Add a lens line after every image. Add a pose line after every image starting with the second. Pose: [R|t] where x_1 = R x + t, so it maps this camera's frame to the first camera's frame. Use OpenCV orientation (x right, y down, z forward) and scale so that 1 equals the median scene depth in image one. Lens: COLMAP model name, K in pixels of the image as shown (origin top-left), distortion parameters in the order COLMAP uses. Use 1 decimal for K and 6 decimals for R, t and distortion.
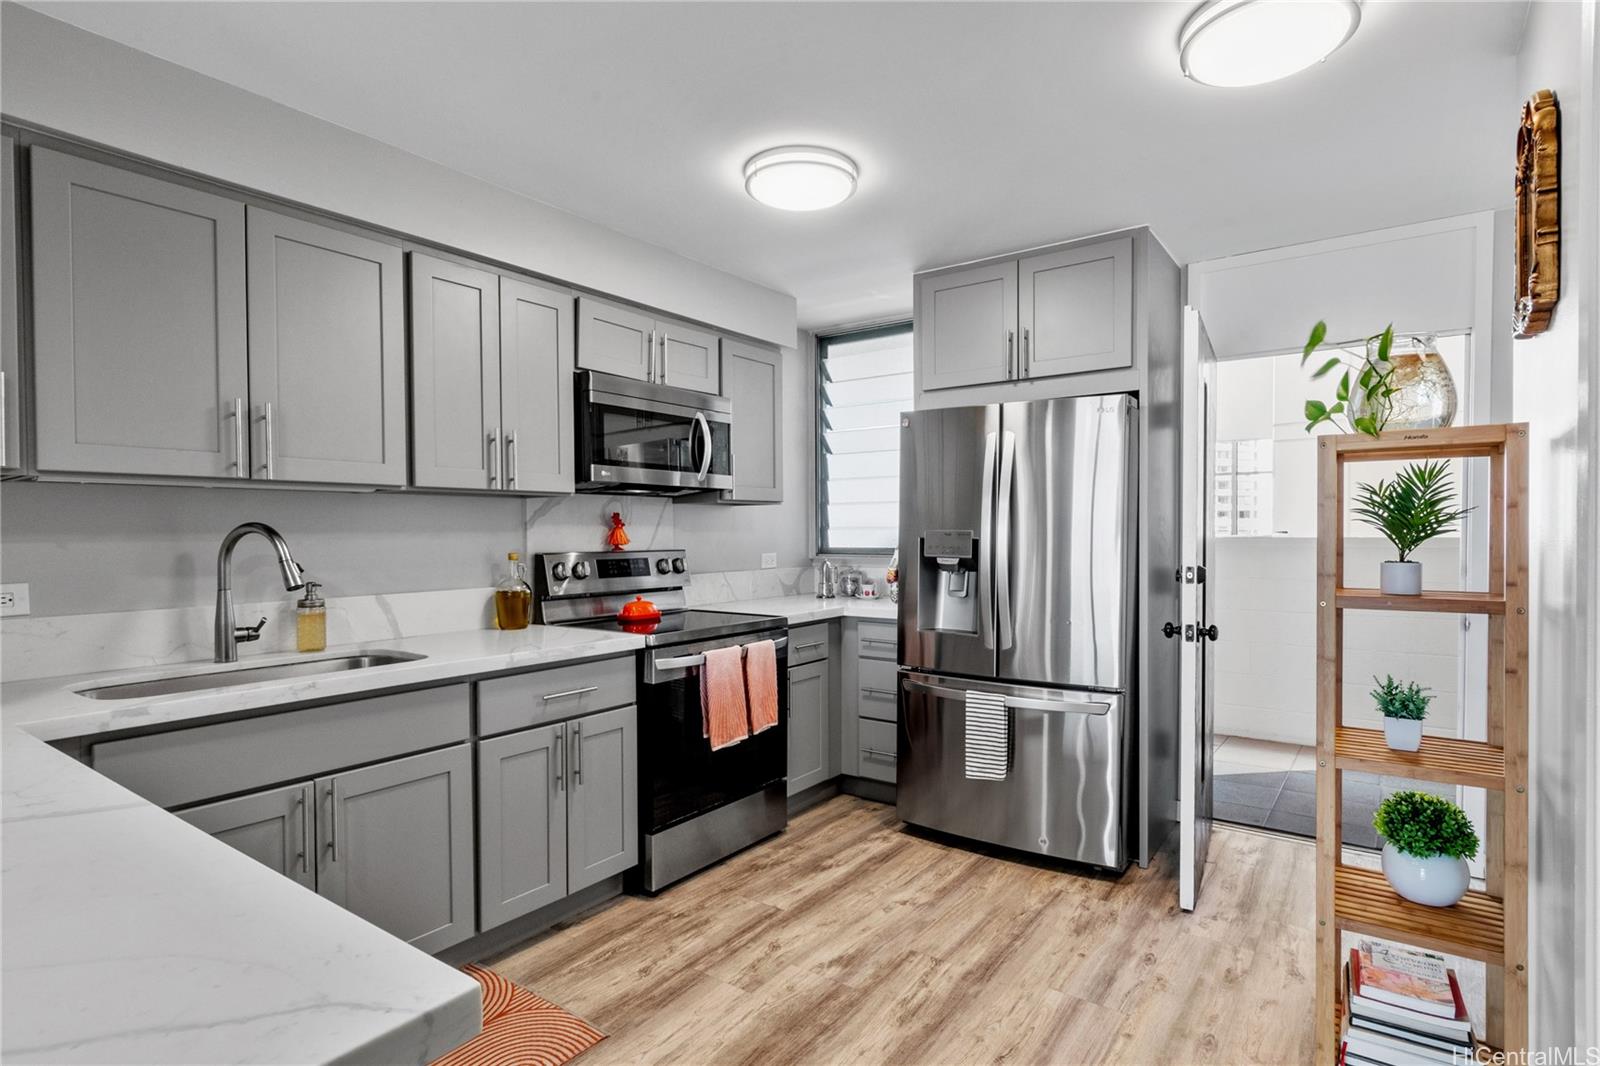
lens RADIAL K [[826.8, 0, 823.3], [0, 826.8, 540.2], [0, 0, 1]] dist [-0.001462, -0.000690]
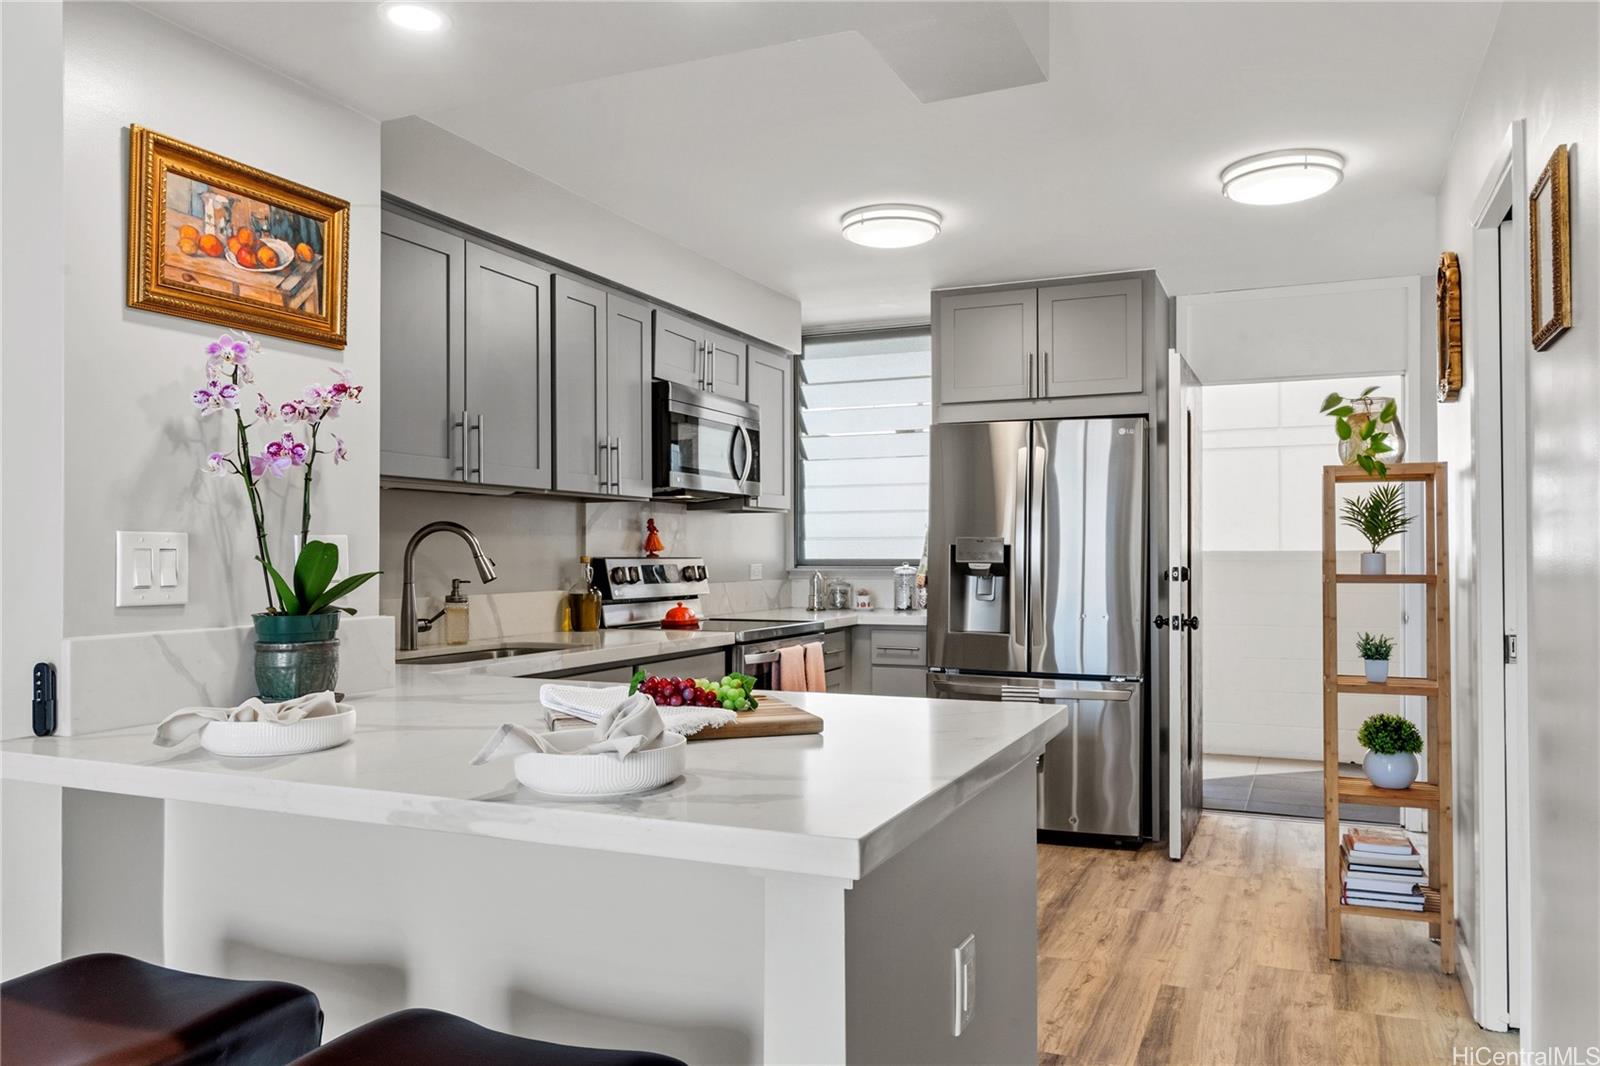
lens RADIAL K [[1205.3, 0, 800.0], [0, 1205.3, 533.0], [0, 0, 1]] dist [-0.007692, -0.005553]
pose [[0.978077, 0.006958, 0.208127, -0.479748], [-0.000084, 0.999455, -0.033016, 0.040591], [-0.208243, 0.032275, 0.977544, -0.566547]]
